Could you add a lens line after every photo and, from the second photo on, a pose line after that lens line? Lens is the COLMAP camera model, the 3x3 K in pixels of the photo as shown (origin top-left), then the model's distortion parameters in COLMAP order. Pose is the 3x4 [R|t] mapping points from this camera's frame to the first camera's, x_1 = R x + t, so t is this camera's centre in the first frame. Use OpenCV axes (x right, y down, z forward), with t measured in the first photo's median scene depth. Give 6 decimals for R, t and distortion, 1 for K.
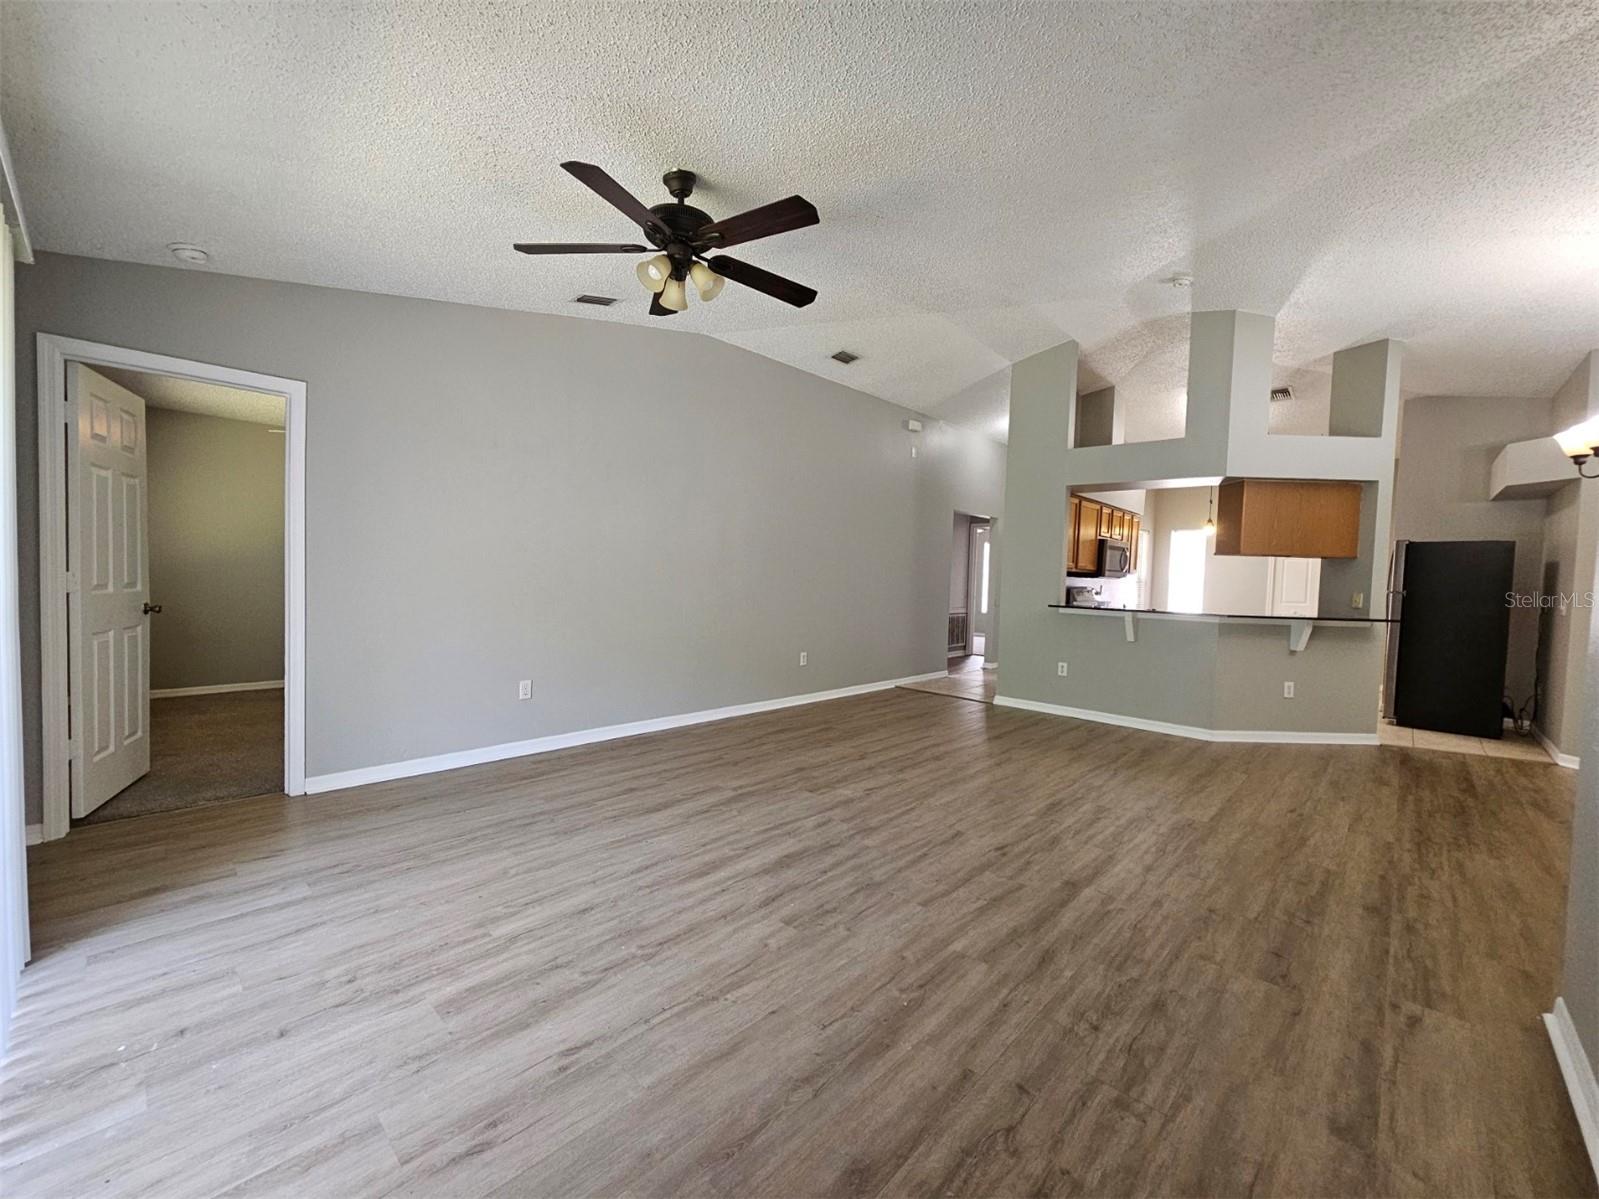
lens RADIAL K [[651.5, 0, 803.4], [0, 651.5, 601.2], [0, 0, 1]] dist [0.000076, 0.000582]
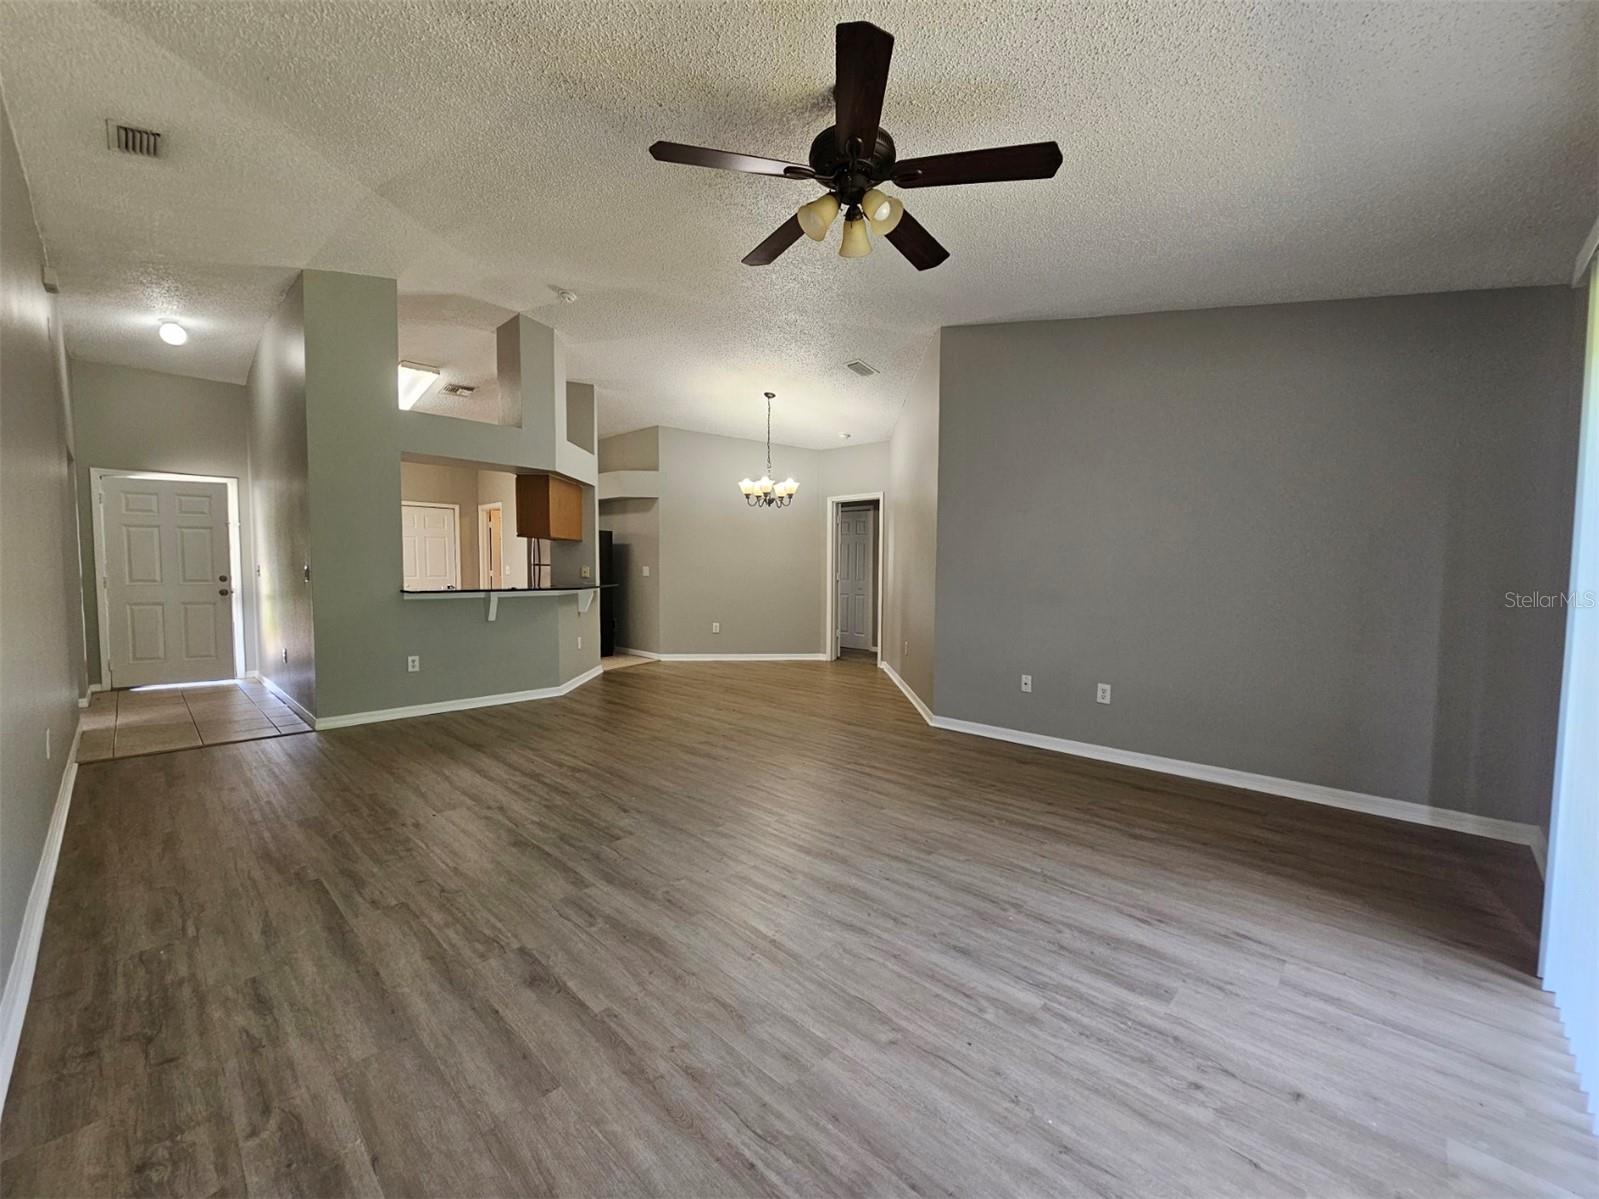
lens RADIAL K [[651.5, 0, 803.4], [0, 651.5, 601.2], [0, 0, 1]] dist [0.000076, 0.000582]
pose [[0.010740, -0.084319, 0.996381, -1.027071], [0.037143, 0.995784, 0.083868, -0.073817], [-0.999252, 0.036108, 0.013827, 1.026481]]
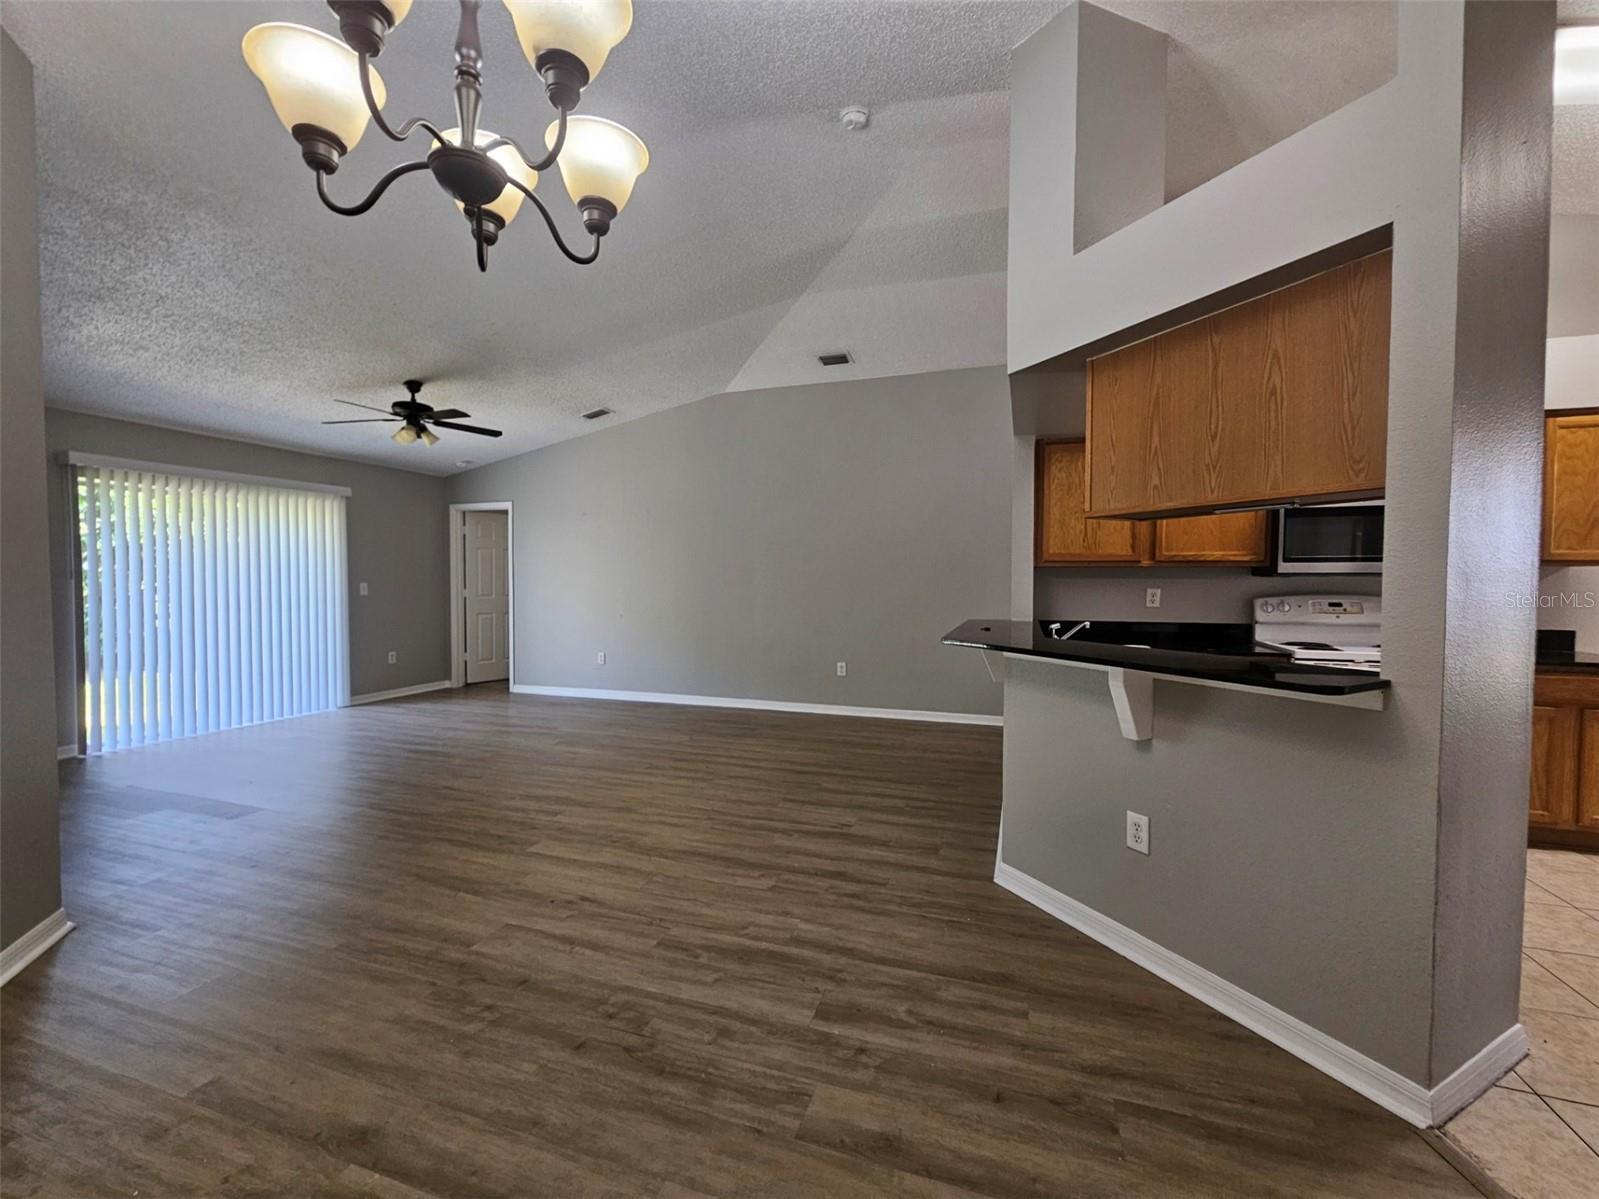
lens RADIAL K [[651.5, 0, 803.4], [0, 651.5, 601.2], [0, 0, 1]] dist [0.000076, 0.000582]
pose [[0.415423, -0.001318, -0.909627, 1.999449], [-0.027236, 0.999533, -0.013887, 0.000600], [0.909220, 0.030544, 0.415193, 1.215931]]
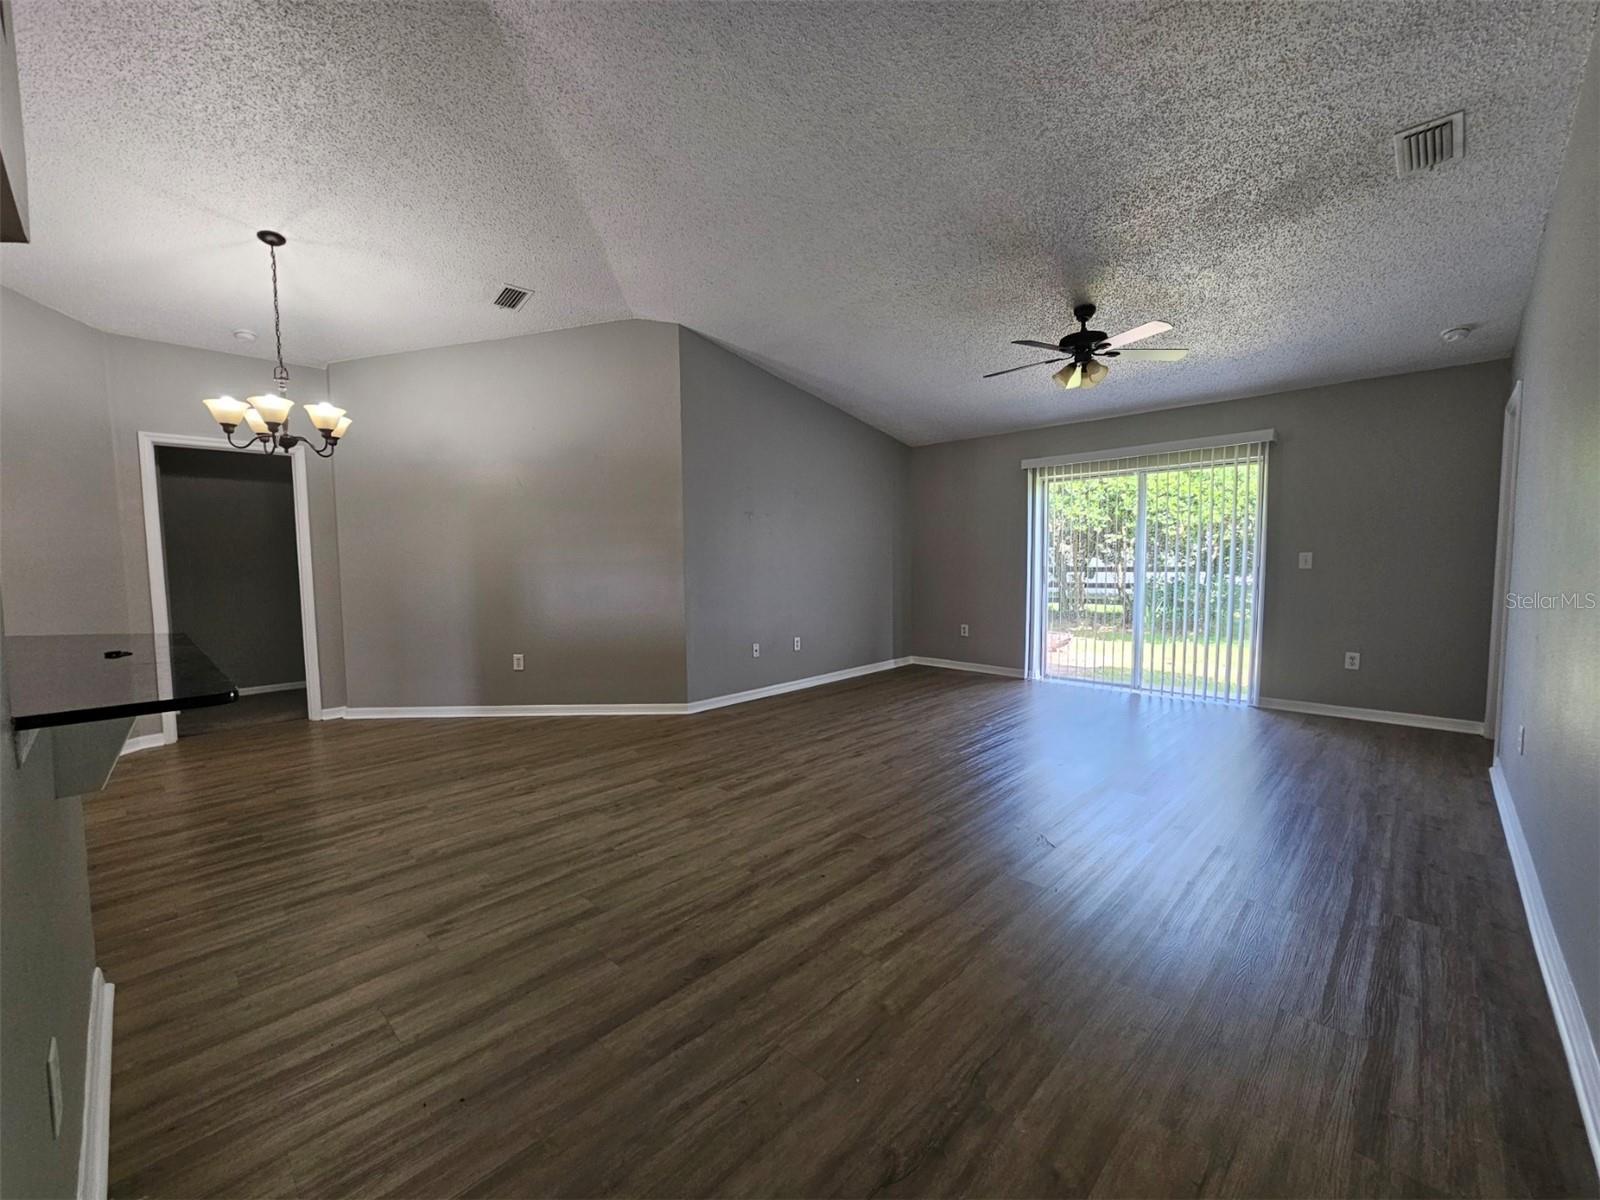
lens RADIAL K [[656.2, 0, 806.6], [0, 656.2, 603.9], [0, 0, 1]] dist [-0.000289, -0.000037]
pose [[-0.999791, -0.019789, 0.005080, 0.453217], [-0.019070, 0.993121, 0.115527, -0.099894], [-0.007331, 0.115406, -0.993291, 2.574715]]
